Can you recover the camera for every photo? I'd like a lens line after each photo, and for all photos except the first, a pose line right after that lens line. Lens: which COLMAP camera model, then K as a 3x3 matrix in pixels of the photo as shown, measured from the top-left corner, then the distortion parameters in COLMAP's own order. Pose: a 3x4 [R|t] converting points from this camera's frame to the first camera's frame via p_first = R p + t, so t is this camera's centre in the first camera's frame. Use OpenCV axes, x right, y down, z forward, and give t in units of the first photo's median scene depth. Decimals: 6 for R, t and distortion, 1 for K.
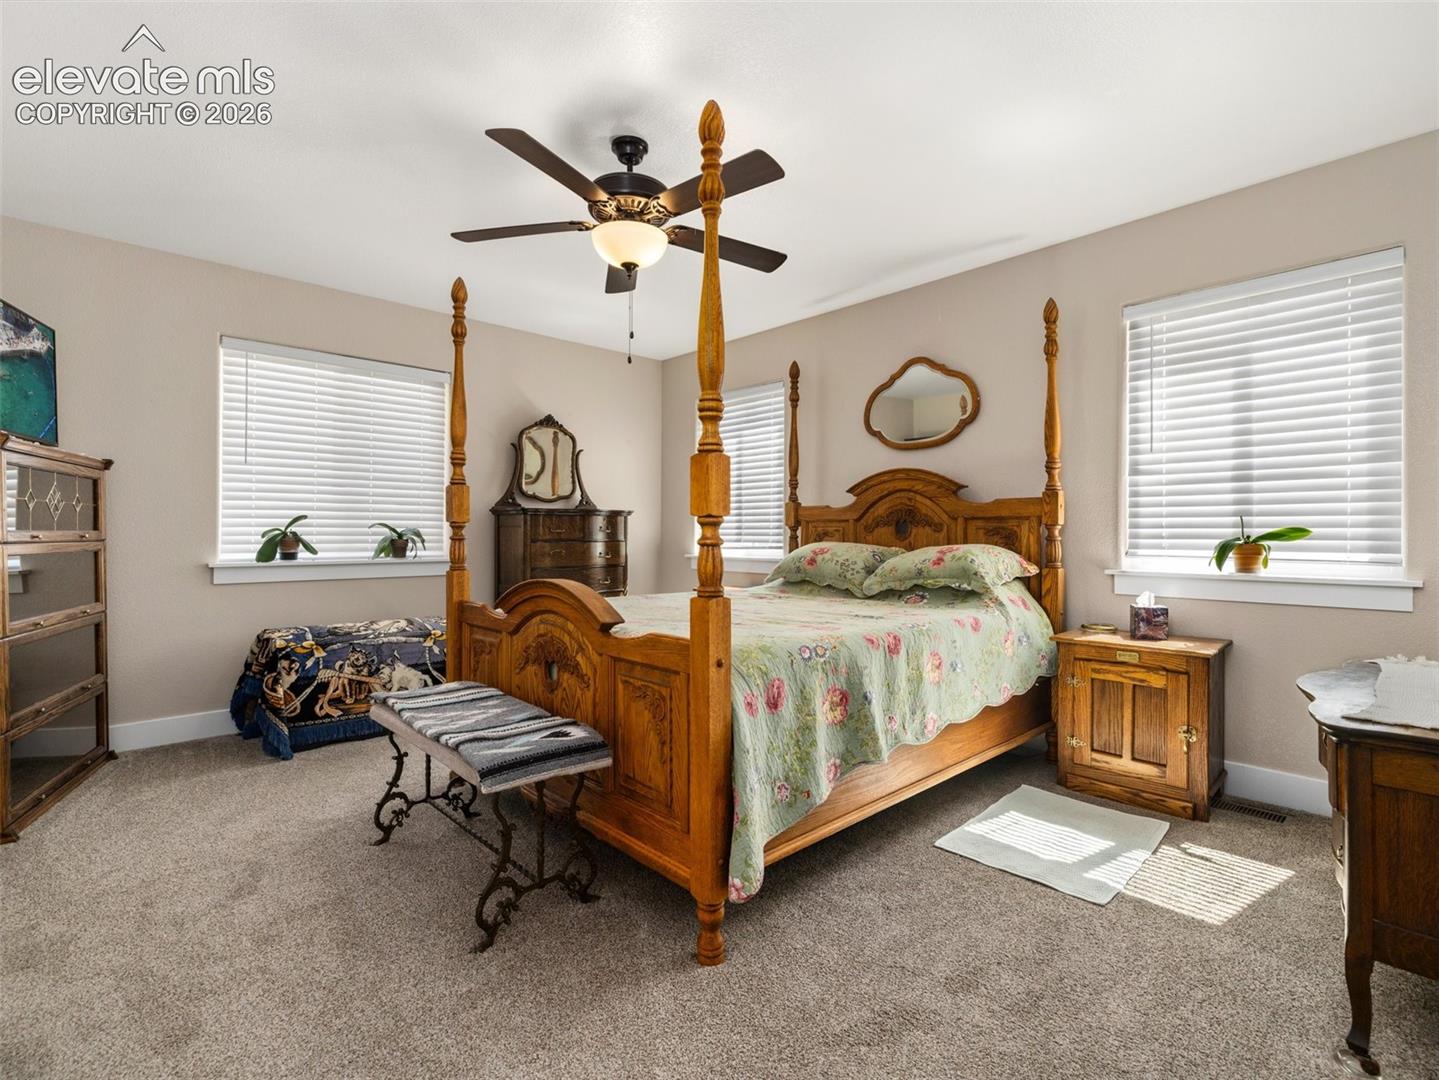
lens RADIAL K [[670.6, 0, 717.4], [0, 670.6, 533.7], [0, 0, 1]] dist [-0.002806, -0.000048]
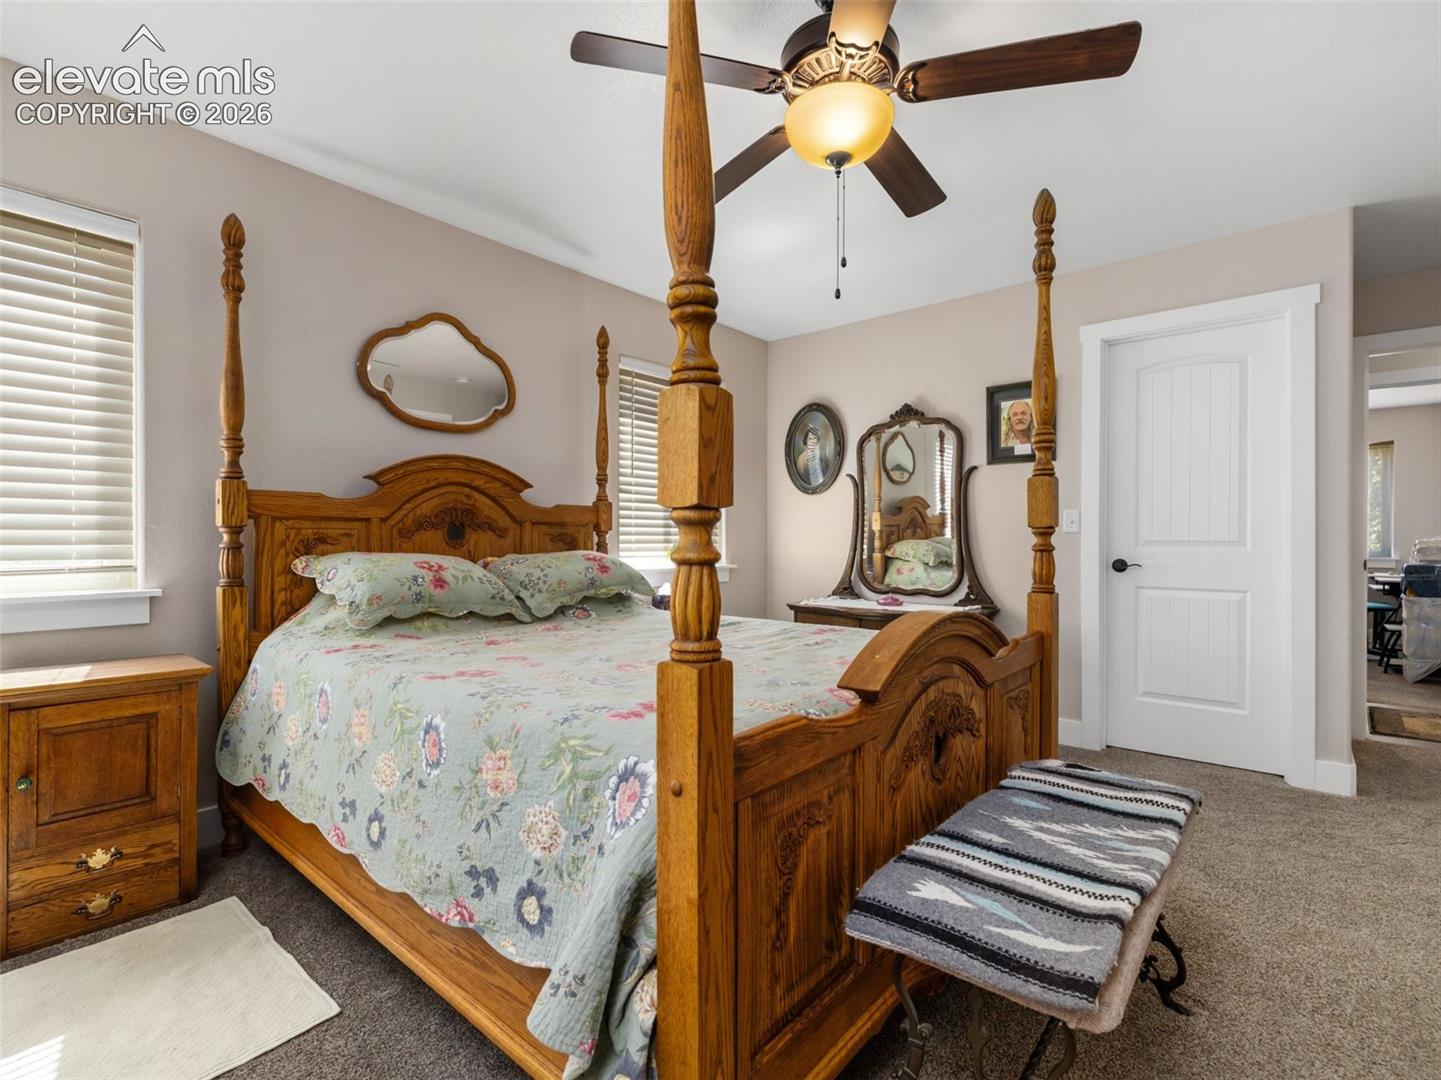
lens RADIAL K [[683.6, 0, 720.5], [0, 683.6, 540.0], [0, 0, 1]] dist [-0.002492, 0.000017]
pose [[-0.120260, -0.000043, 0.992742, -0.563124], [-0.000714, 1.000000, -0.000043, -0.000076], [-0.992742, -0.000714, -0.120260, 0.820473]]
